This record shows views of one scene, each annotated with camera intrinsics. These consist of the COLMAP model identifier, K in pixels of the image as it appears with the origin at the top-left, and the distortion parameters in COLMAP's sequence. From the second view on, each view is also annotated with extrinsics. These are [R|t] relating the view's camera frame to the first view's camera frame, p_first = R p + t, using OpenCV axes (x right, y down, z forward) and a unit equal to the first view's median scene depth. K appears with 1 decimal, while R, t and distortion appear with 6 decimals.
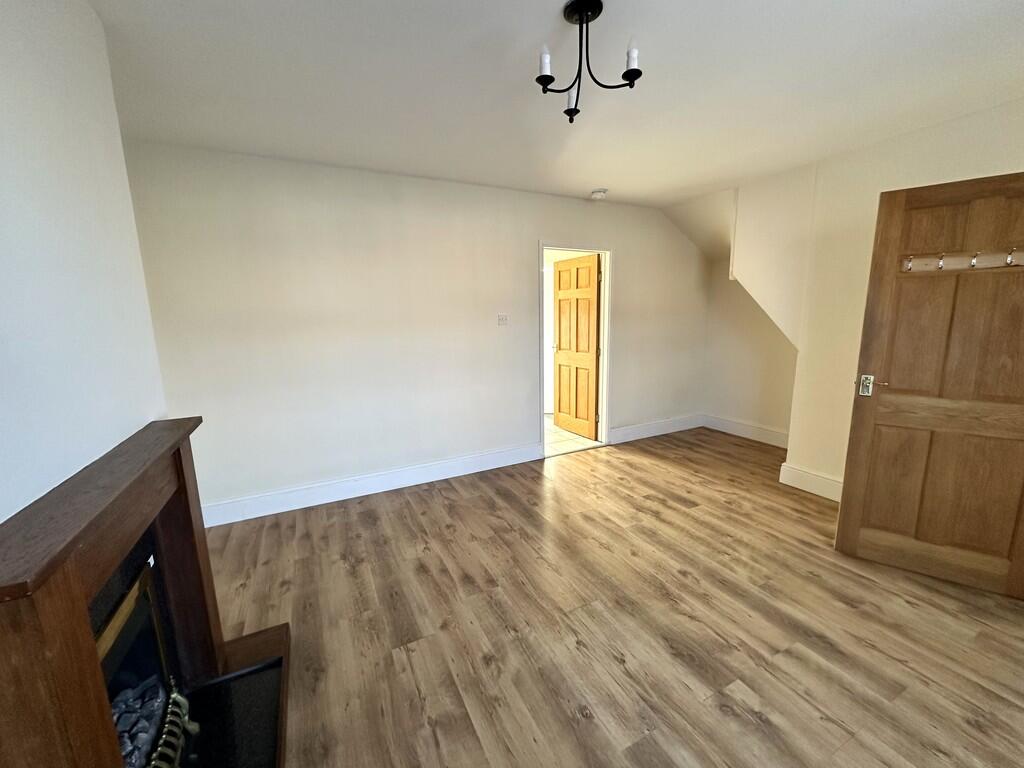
lens RADIAL K [[410.7, 0, 516.3], [0, 410.7, 380.4], [0, 0, 1]] dist [-0.001260, -0.000030]
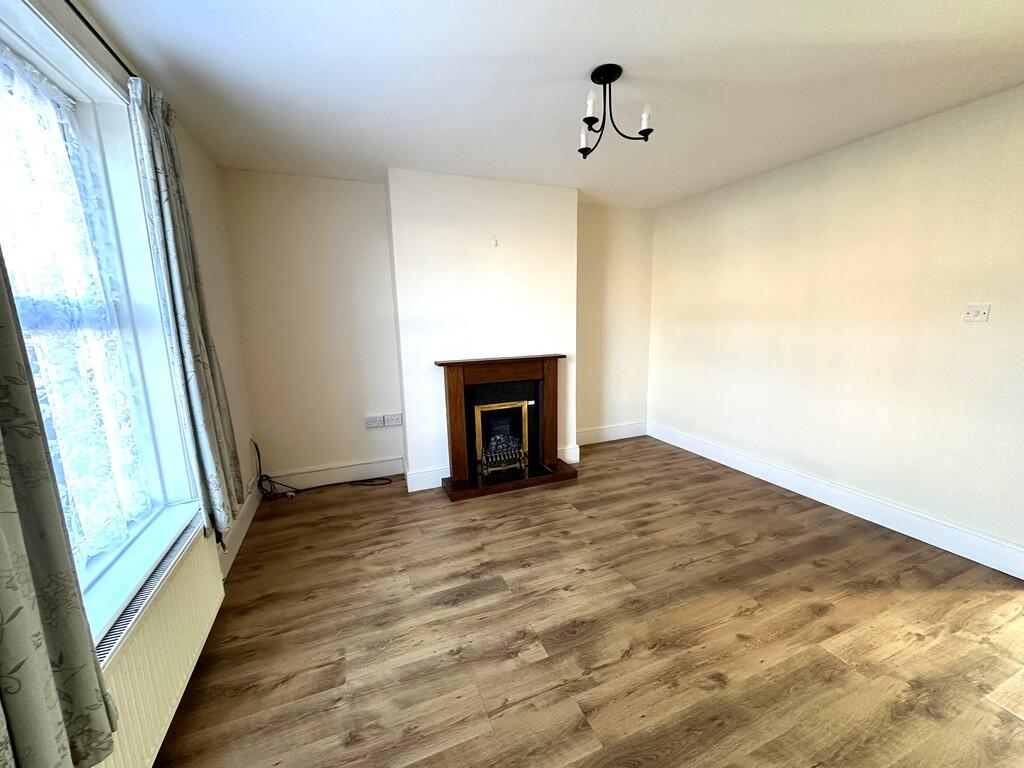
lens RADIAL K [[410.7, 0, 515.5], [0, 410.7, 388.0], [0, 0, 1]] dist [-0.001260, -0.000030]
pose [[-0.086016, 0.197811, -0.976459, 1.049553], [-0.137789, 0.968311, 0.208298, -0.124665], [0.986719, 0.152463, -0.056034, 0.617340]]
